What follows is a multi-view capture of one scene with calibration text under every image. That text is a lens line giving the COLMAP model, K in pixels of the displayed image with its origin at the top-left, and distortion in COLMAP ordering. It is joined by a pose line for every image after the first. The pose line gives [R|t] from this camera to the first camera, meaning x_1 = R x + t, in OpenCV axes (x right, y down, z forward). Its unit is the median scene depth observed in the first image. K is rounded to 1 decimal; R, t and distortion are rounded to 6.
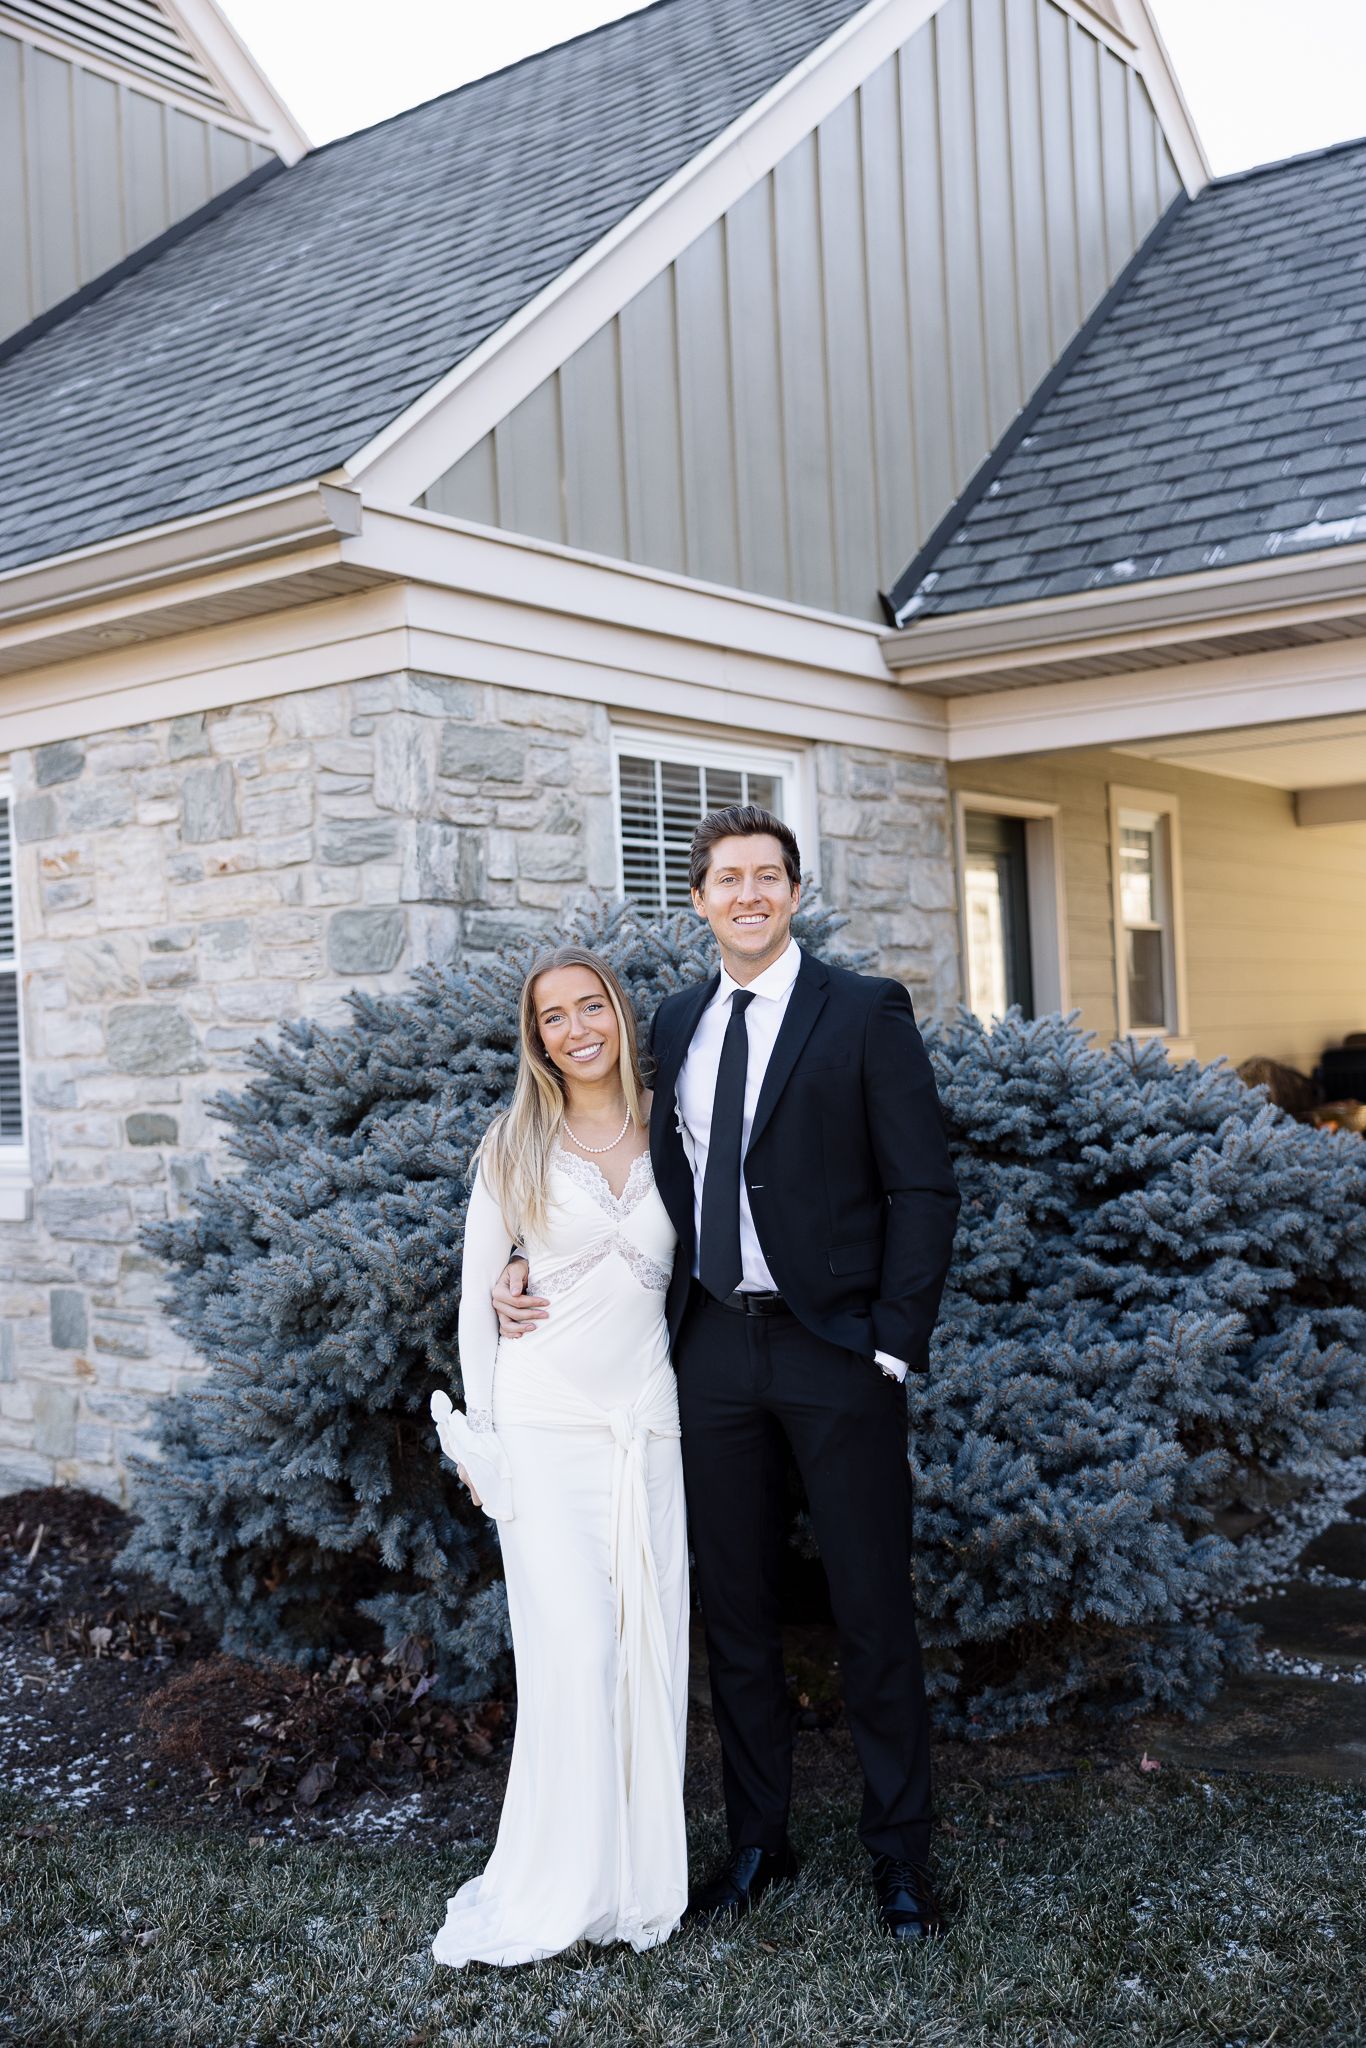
lens RADIAL K [[2015.0, 0, 682.9], [0, 2015.0, 1025.4], [0, 0, 1]] dist [0.028726, 0.000000]
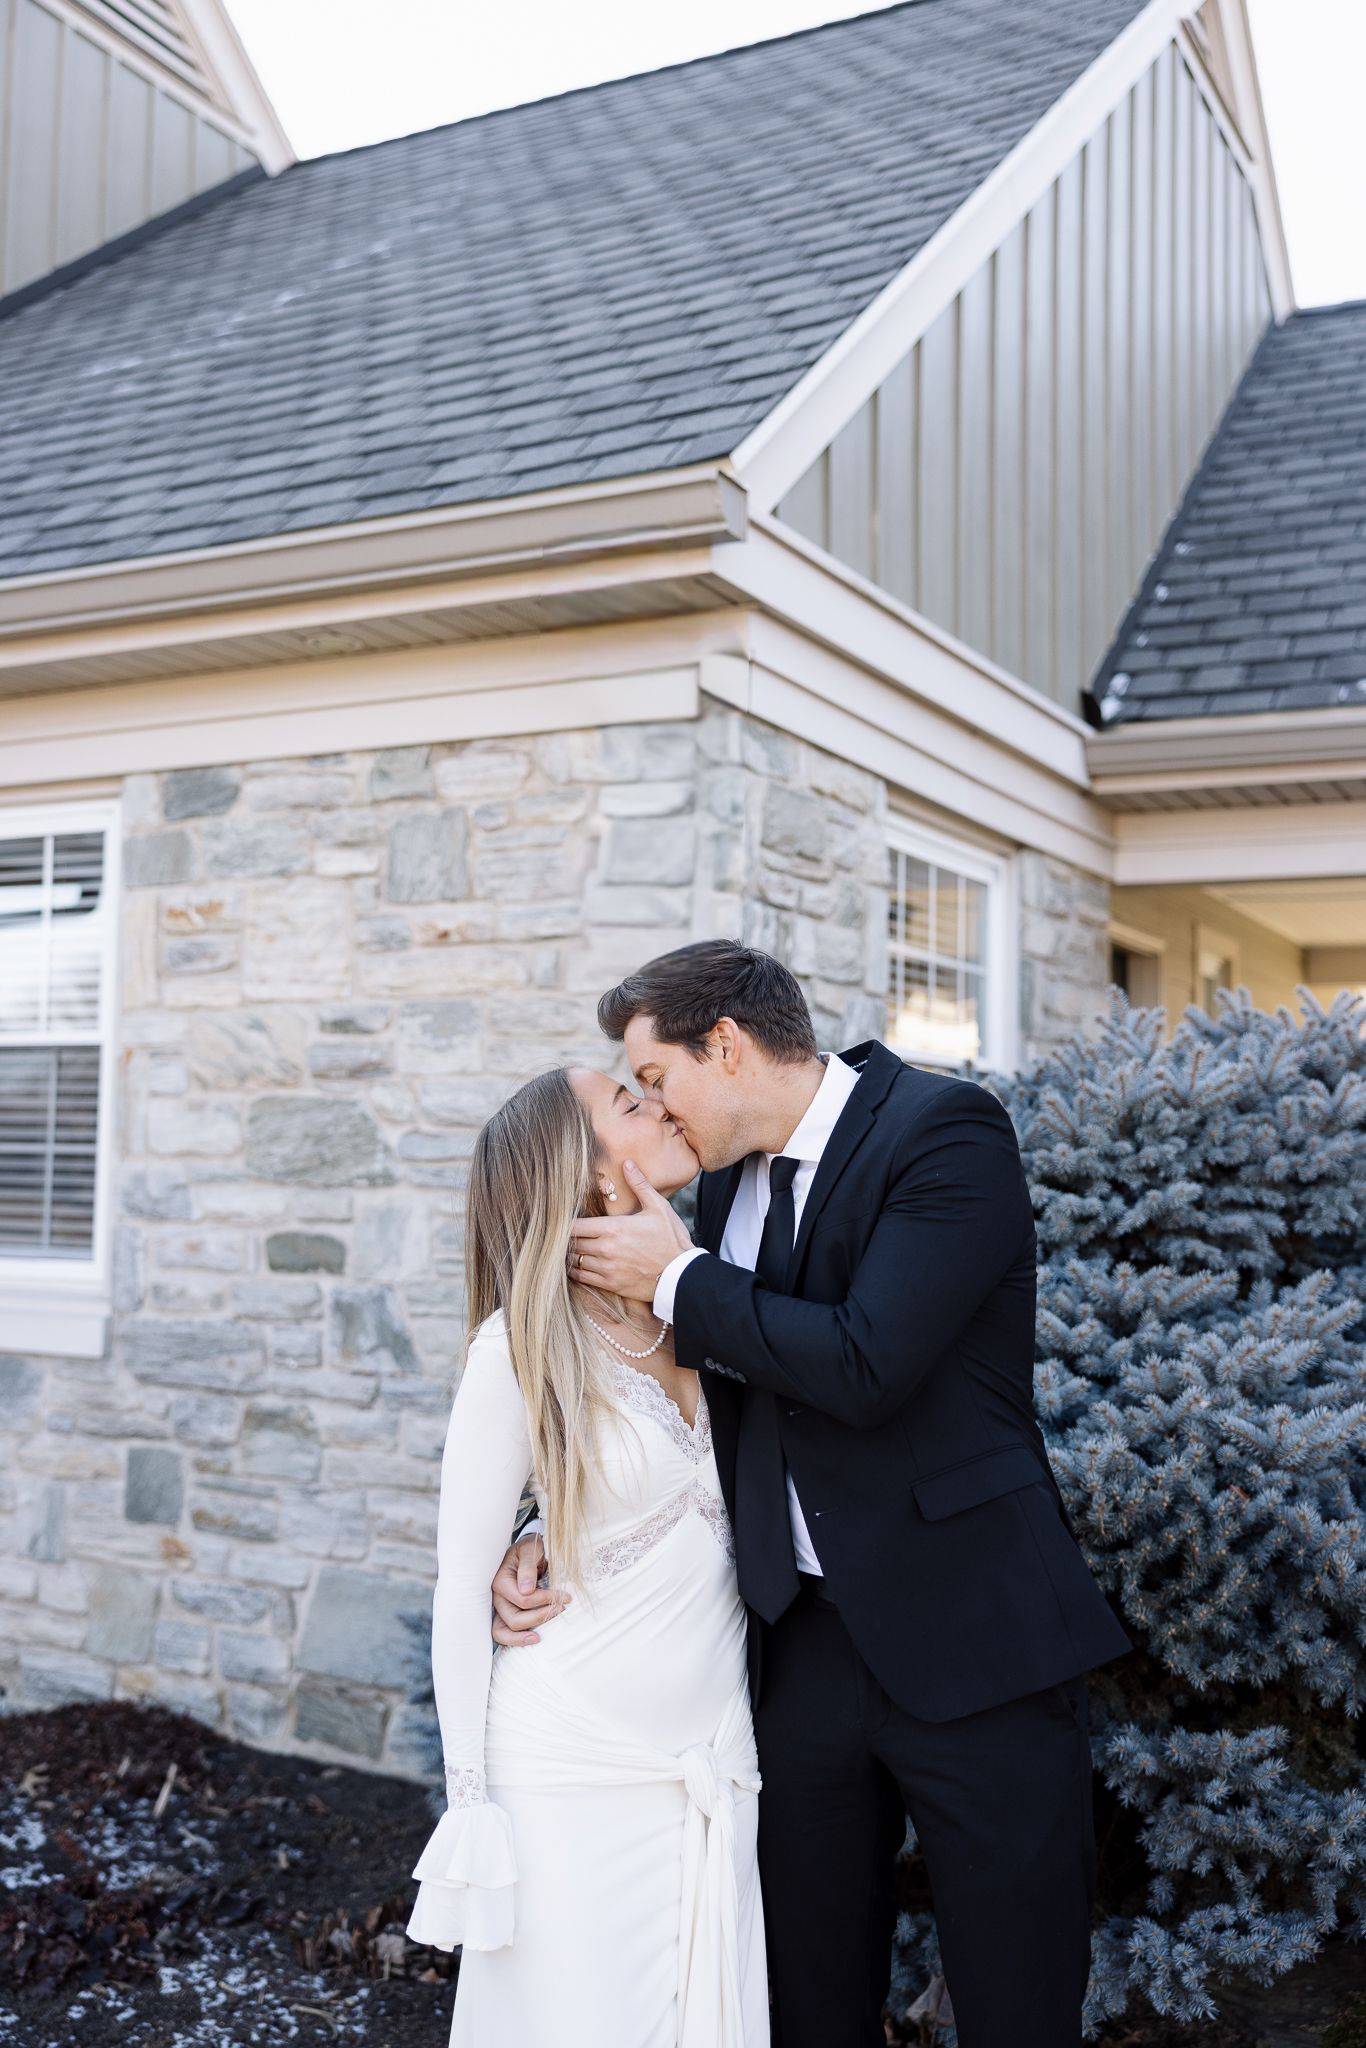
lens RADIAL K [[2046.3, 0, 681.7], [0, 2046.3, 1023.5], [0, 0, 1]] dist [0.032884, 0.000000]
pose [[0.985059, 0.071260, 0.156781, -0.239972], [-0.061250, 0.995818, -0.067785, 0.006444], [-0.160955, 0.057170, 0.985305, 0.161466]]
